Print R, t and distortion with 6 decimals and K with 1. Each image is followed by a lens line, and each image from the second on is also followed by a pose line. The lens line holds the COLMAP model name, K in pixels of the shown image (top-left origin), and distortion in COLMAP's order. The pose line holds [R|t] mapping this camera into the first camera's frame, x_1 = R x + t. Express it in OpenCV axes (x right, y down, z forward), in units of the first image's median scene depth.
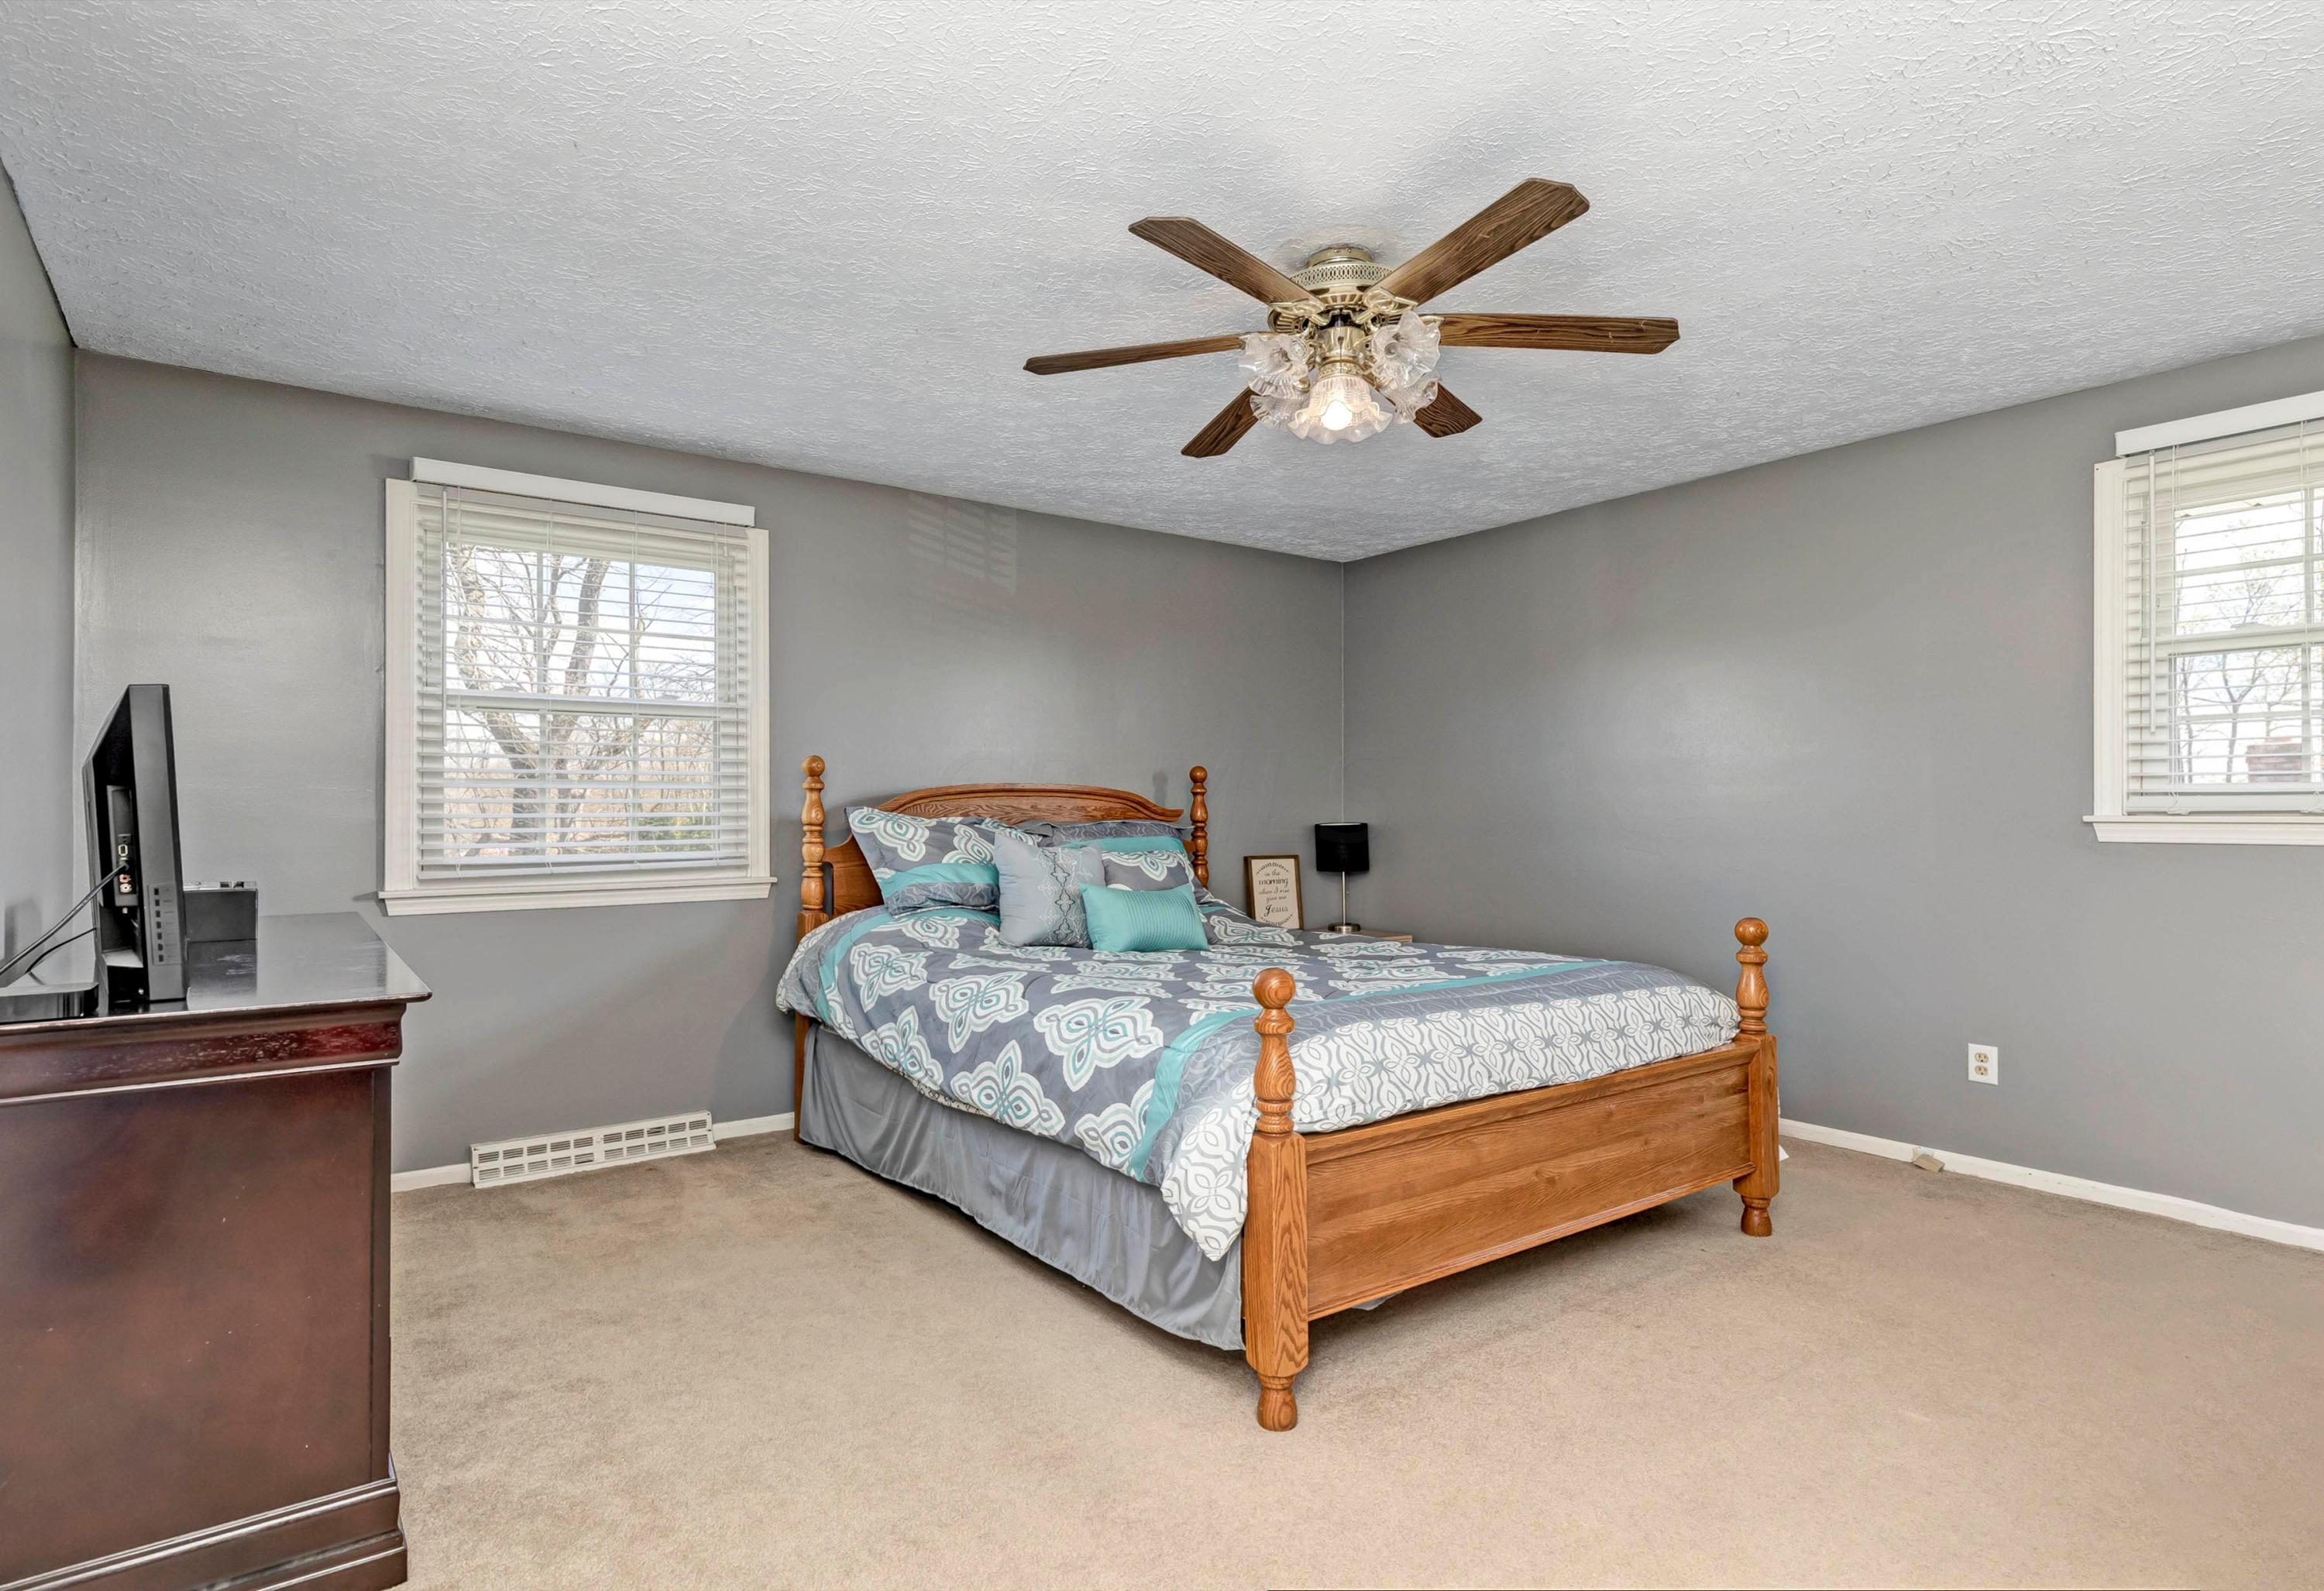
lens RADIAL K [[1255.9, 0, 955.4], [0, 1255.9, 790.9], [0, 0, 1]] dist [0.135093, 0.000220]
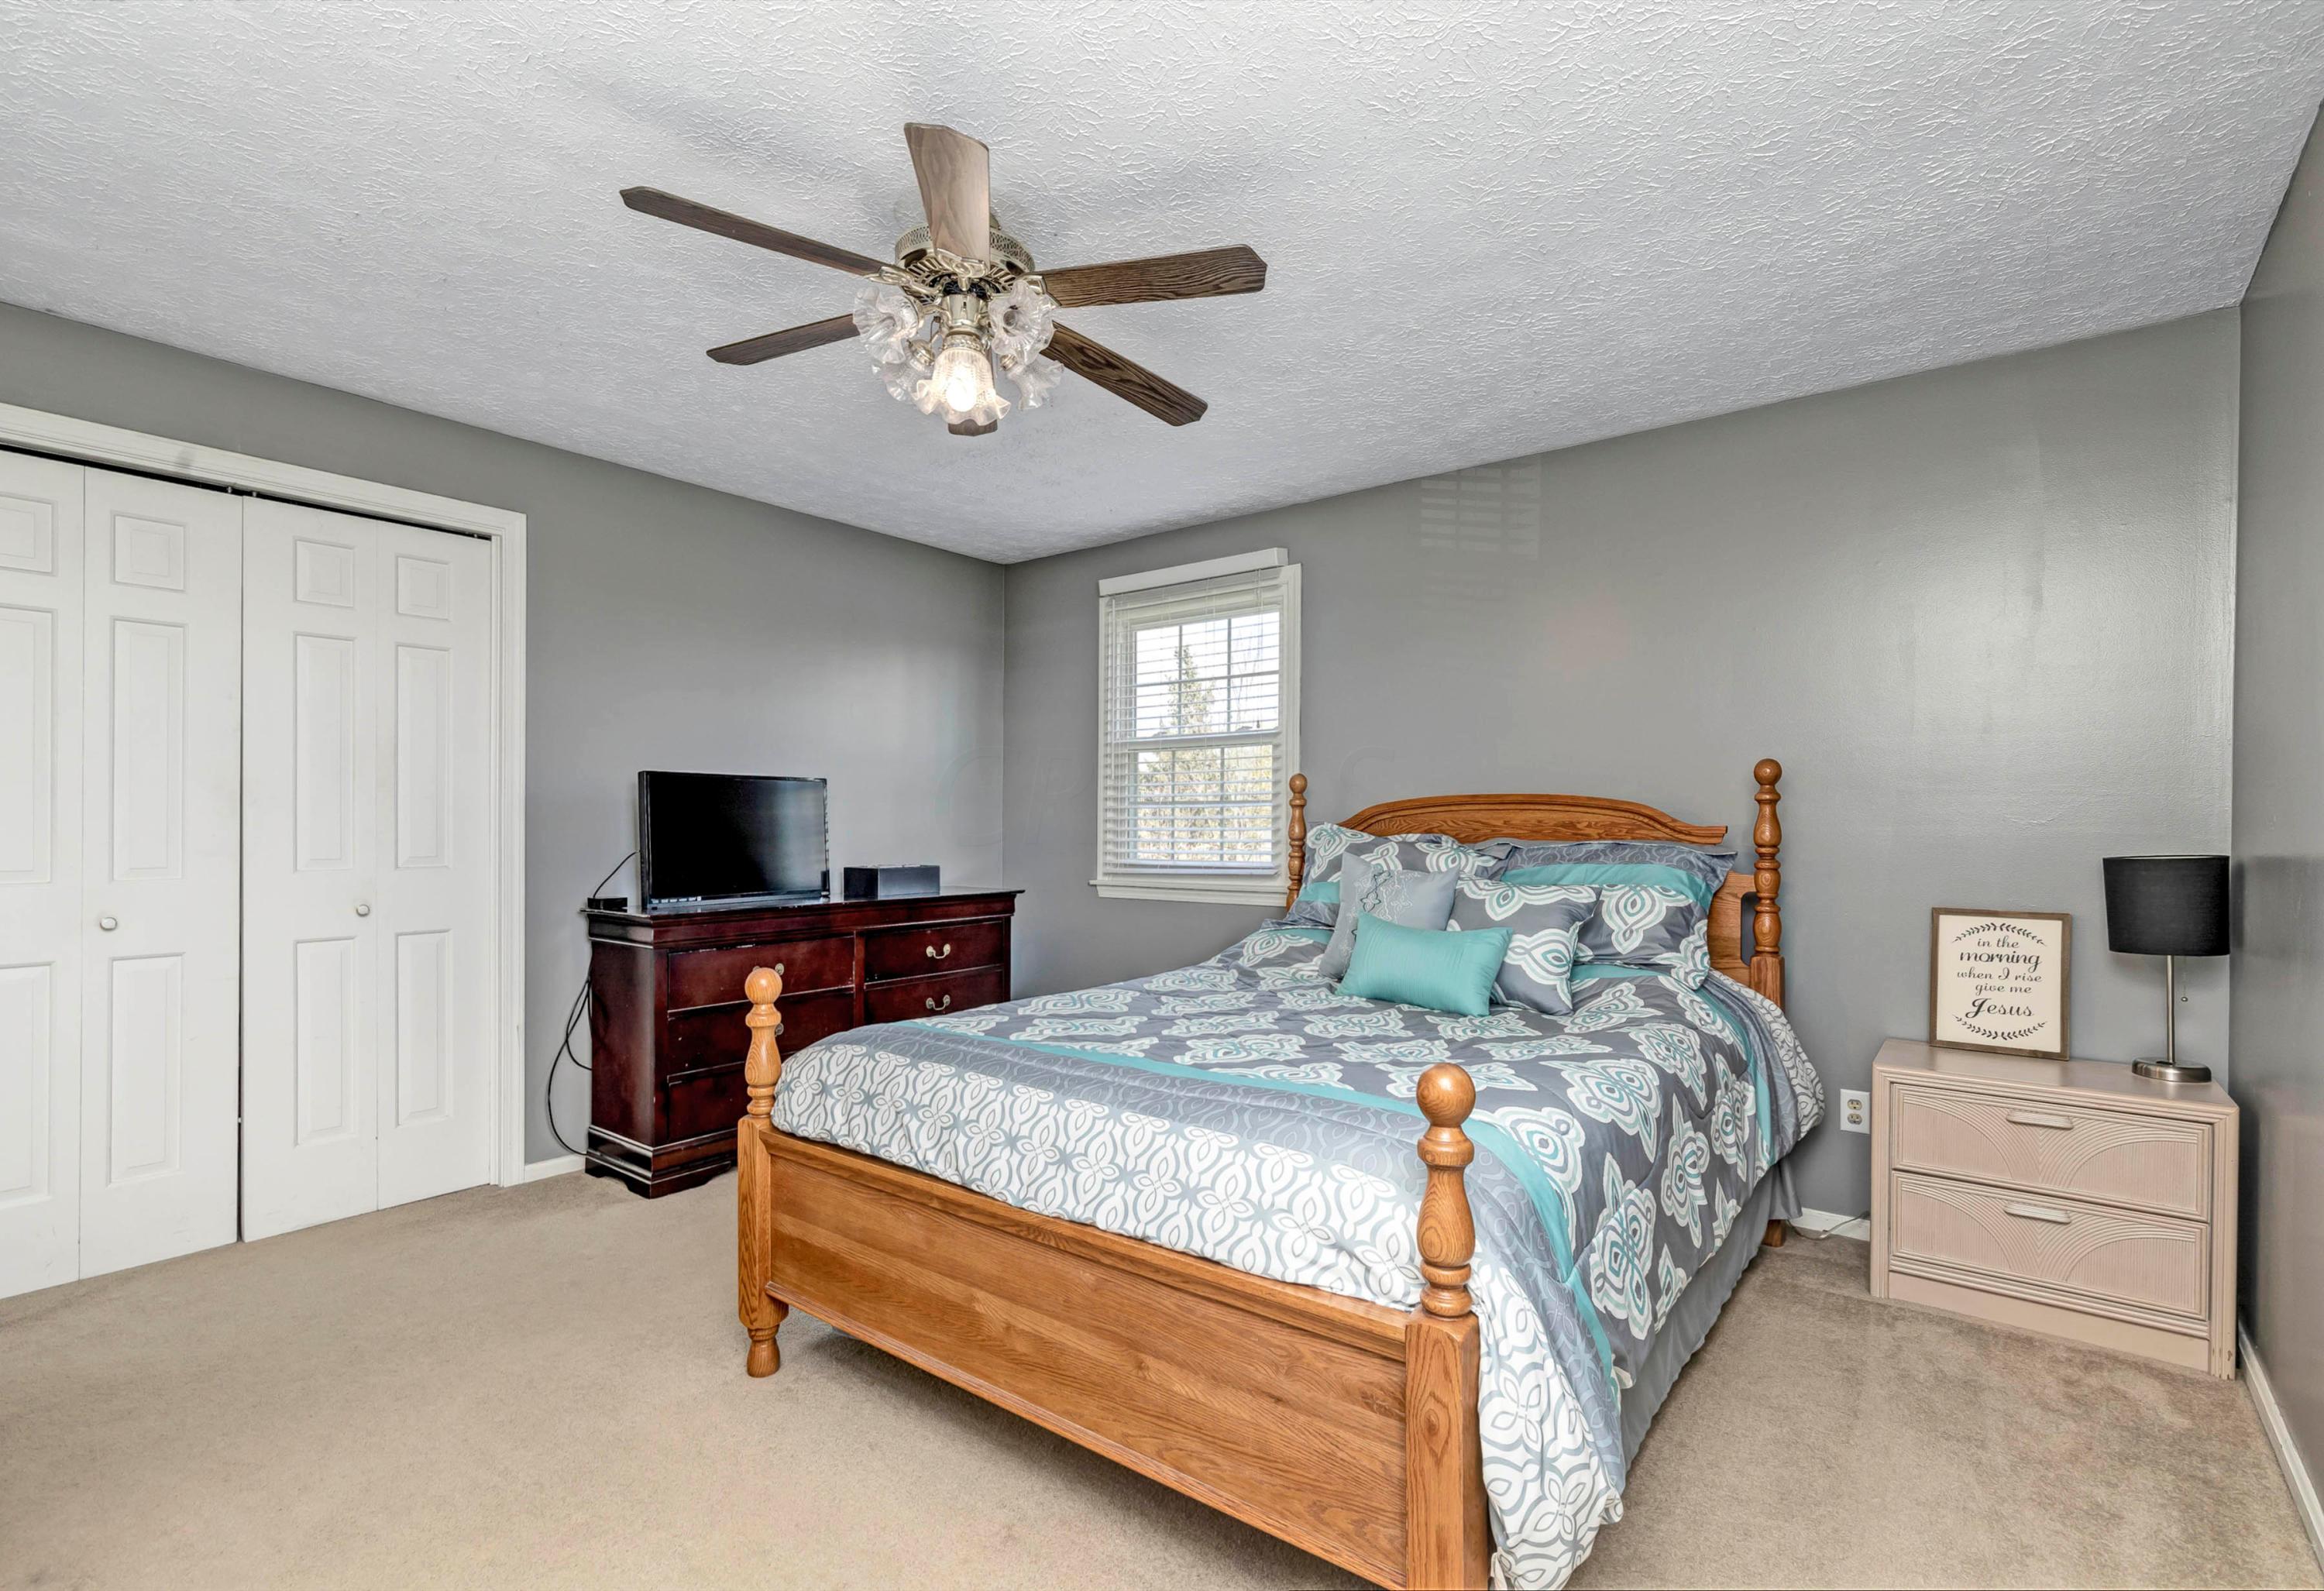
lens RADIAL K [[1140.4, 0, 1139.1], [0, 1140.4, 798.4], [0, 0, 1]] dist [0.004378, 0.001199]
pose [[0.285769, -0.019560, -0.958099, 0.755578], [0.009512, 0.999800, -0.017574, 0.008874], [0.958251, -0.004091, 0.285898, 0.610272]]
